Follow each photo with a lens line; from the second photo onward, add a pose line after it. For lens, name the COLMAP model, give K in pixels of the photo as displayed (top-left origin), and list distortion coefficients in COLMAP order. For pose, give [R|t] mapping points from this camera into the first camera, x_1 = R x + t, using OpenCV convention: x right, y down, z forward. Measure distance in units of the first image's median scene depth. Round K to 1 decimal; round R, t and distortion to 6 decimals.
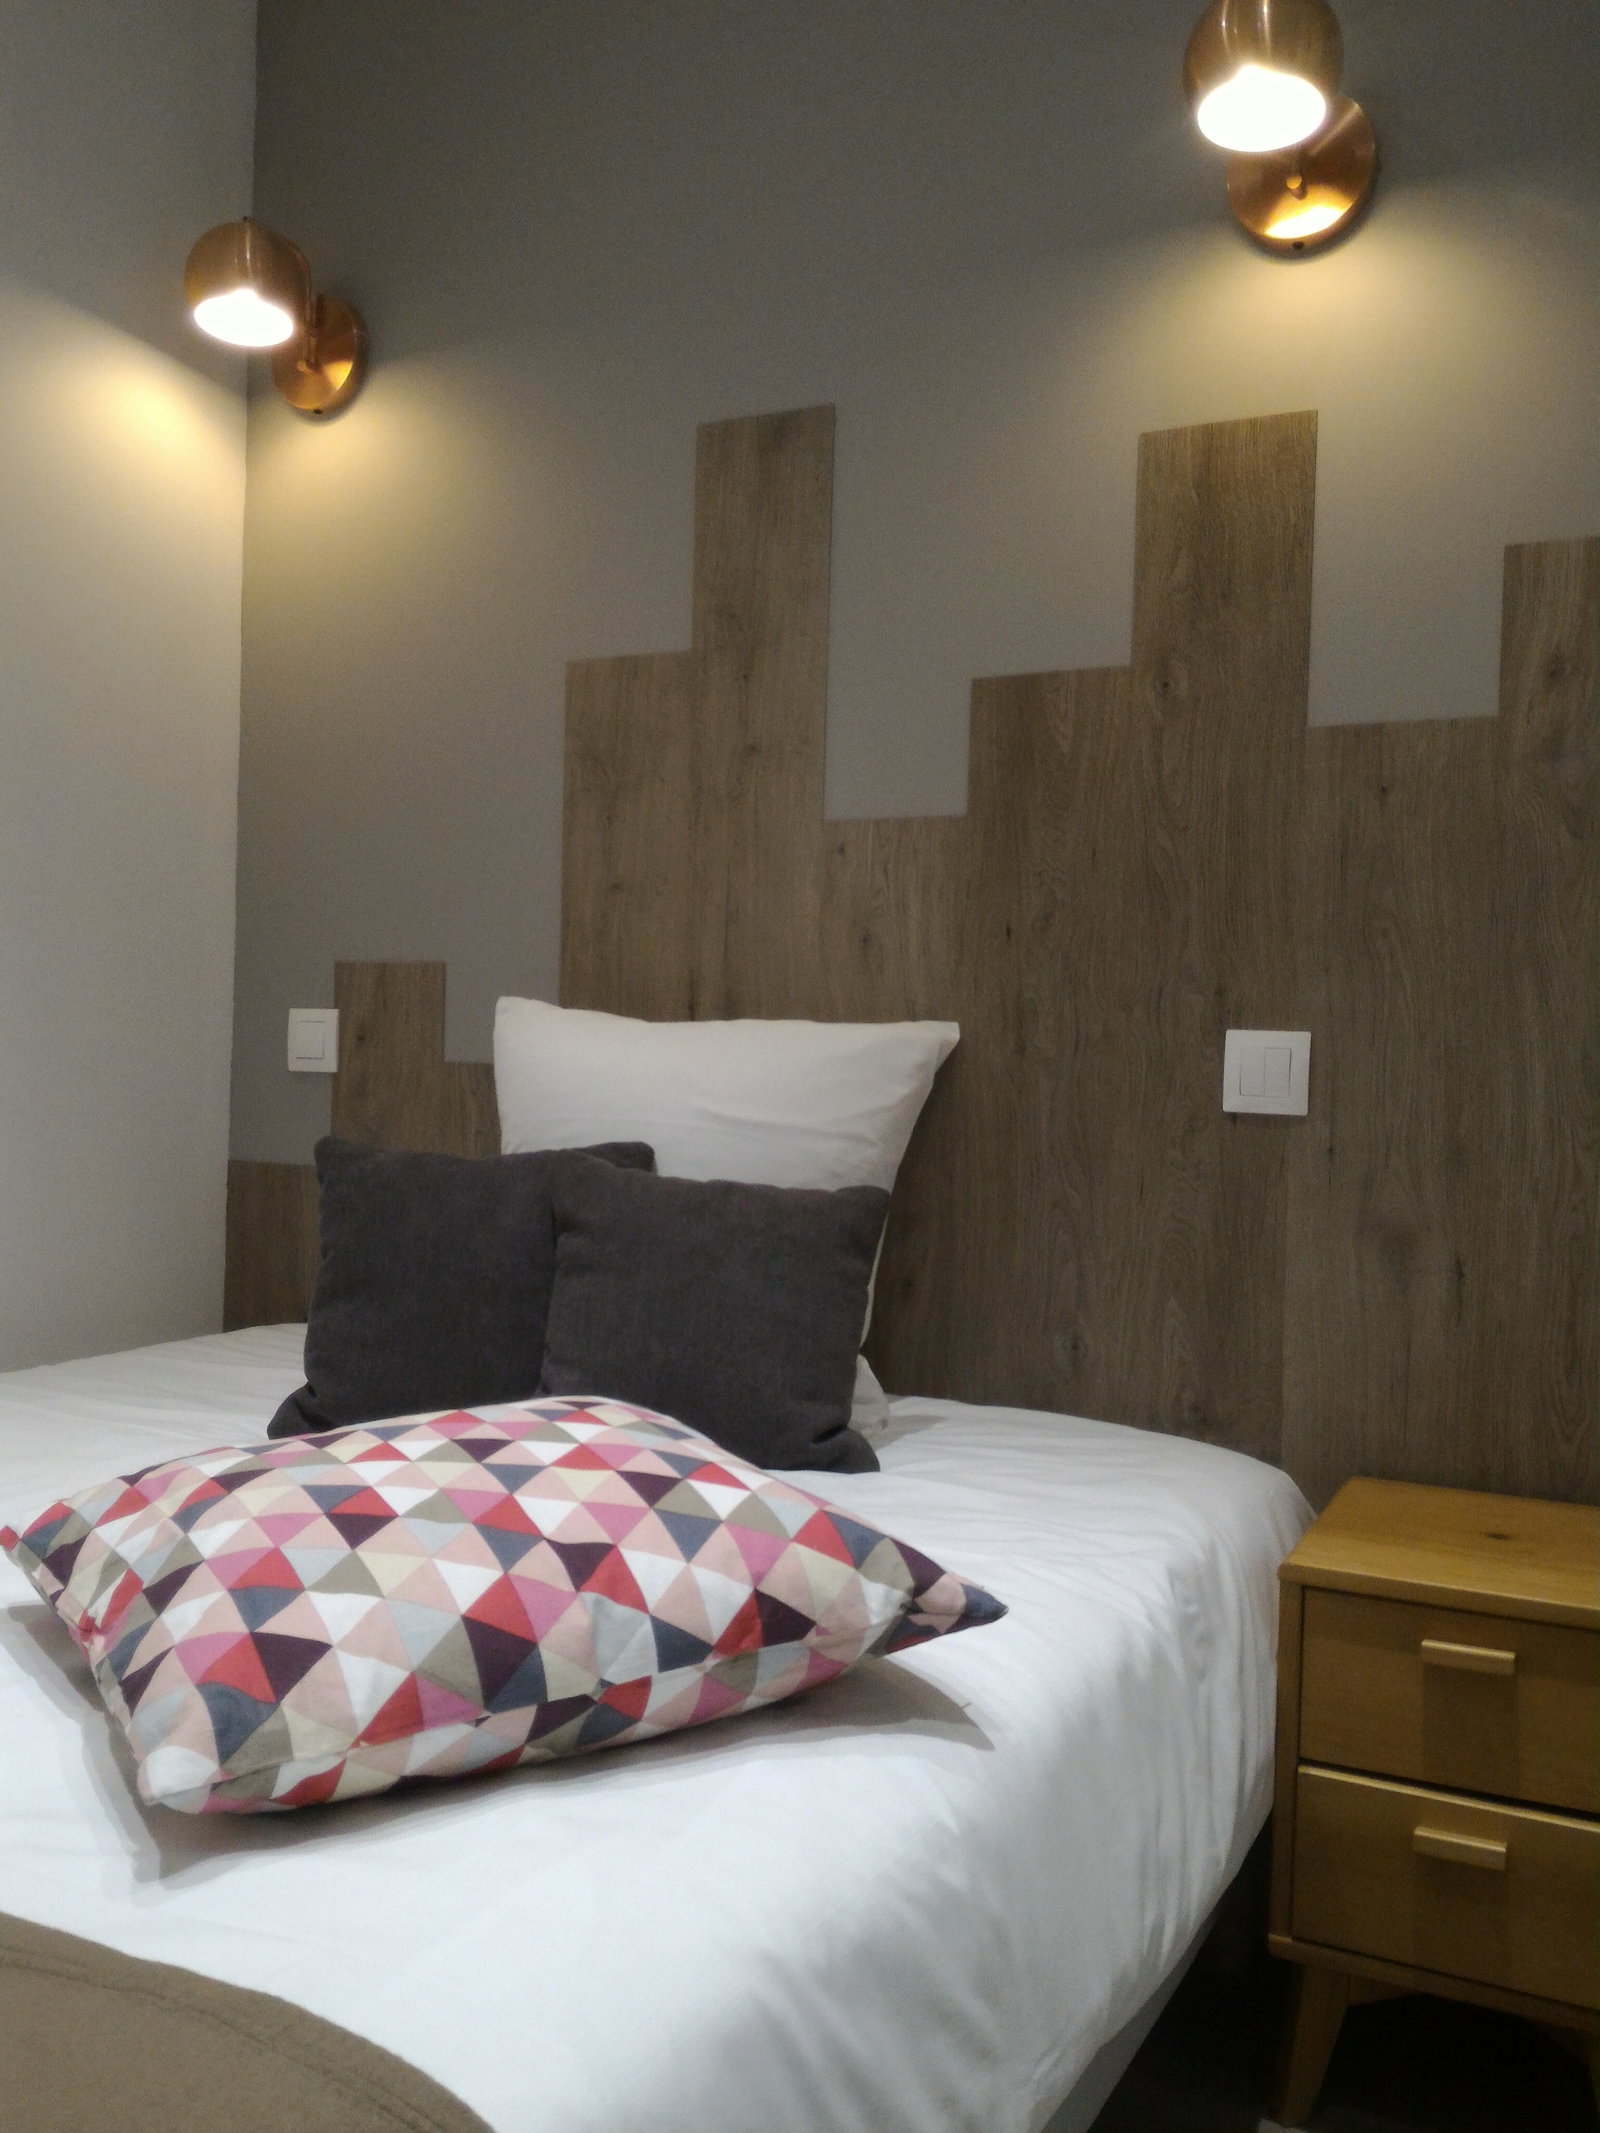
lens RADIAL K [[1773.5, 0, 805.6], [0, 1773.5, 1115.7], [0, 0, 1]] dist [0.050247, -0.017957]
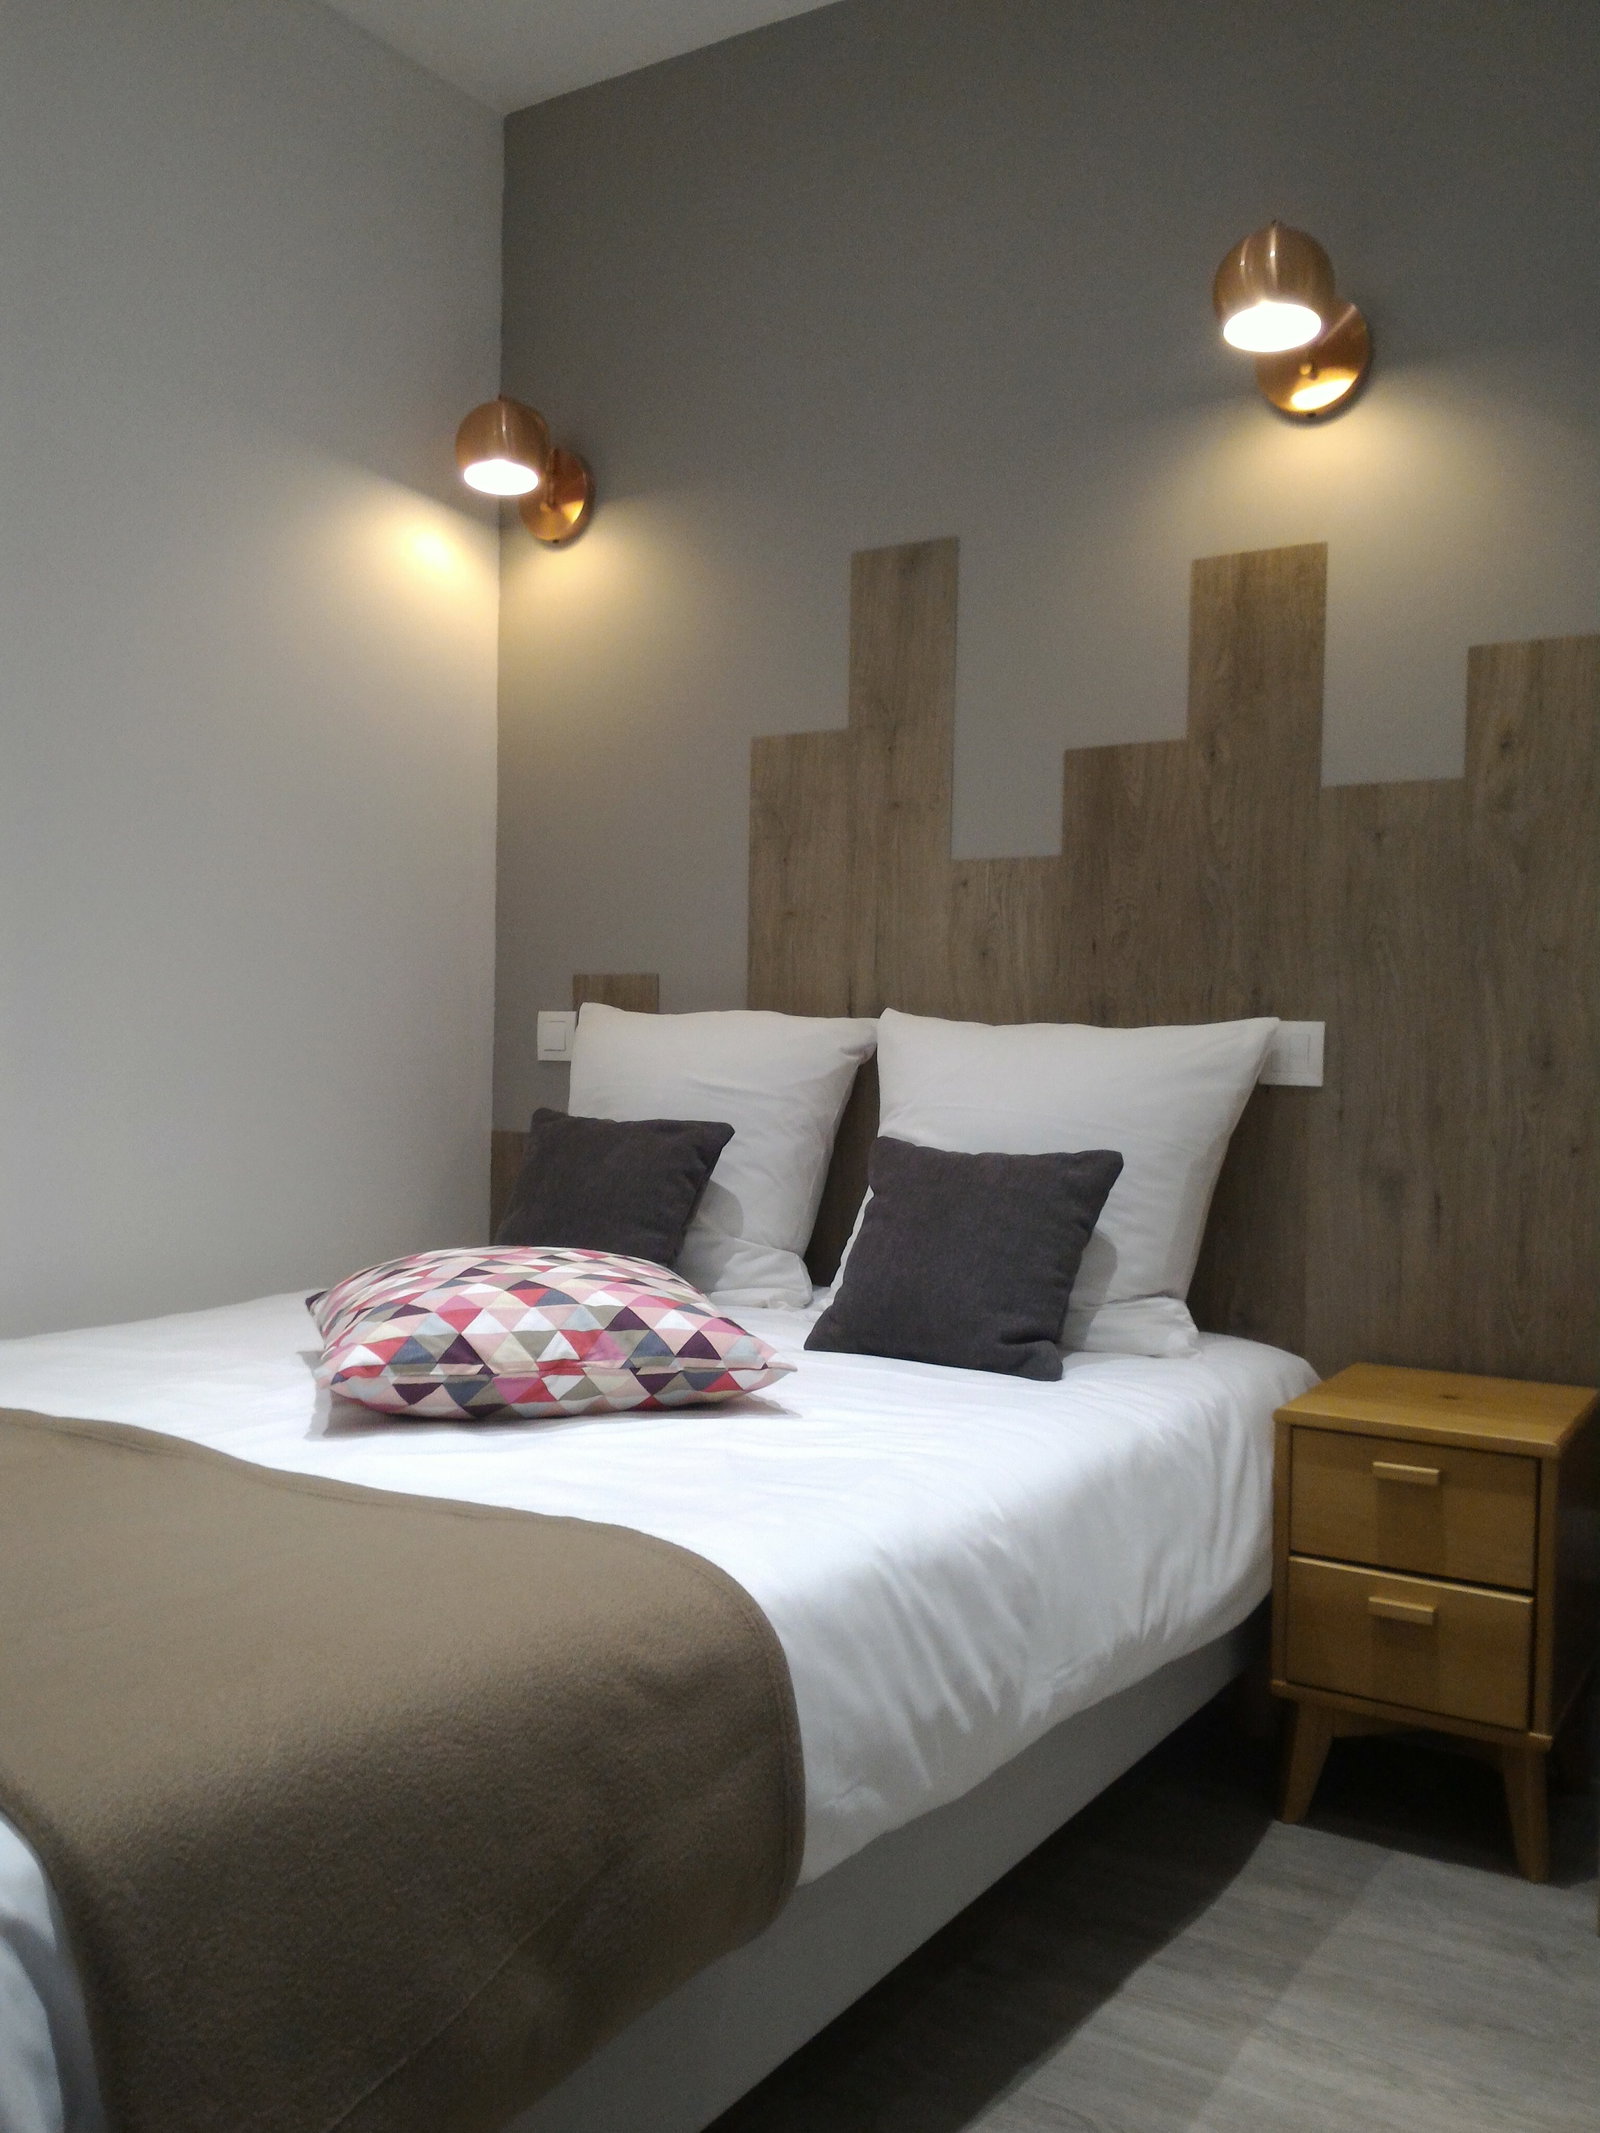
lens RADIAL K [[1773.5, 0, 792.1], [0, 1773.5, 1115.8], [0, 0, 1]] dist [0.050247, -0.017957]
pose [[0.994359, -0.006969, -0.105840, 0.034281], [0.007819, 0.999940, 0.007620, 0.008317], [0.105781, -0.008405, 0.994354, -0.326034]]
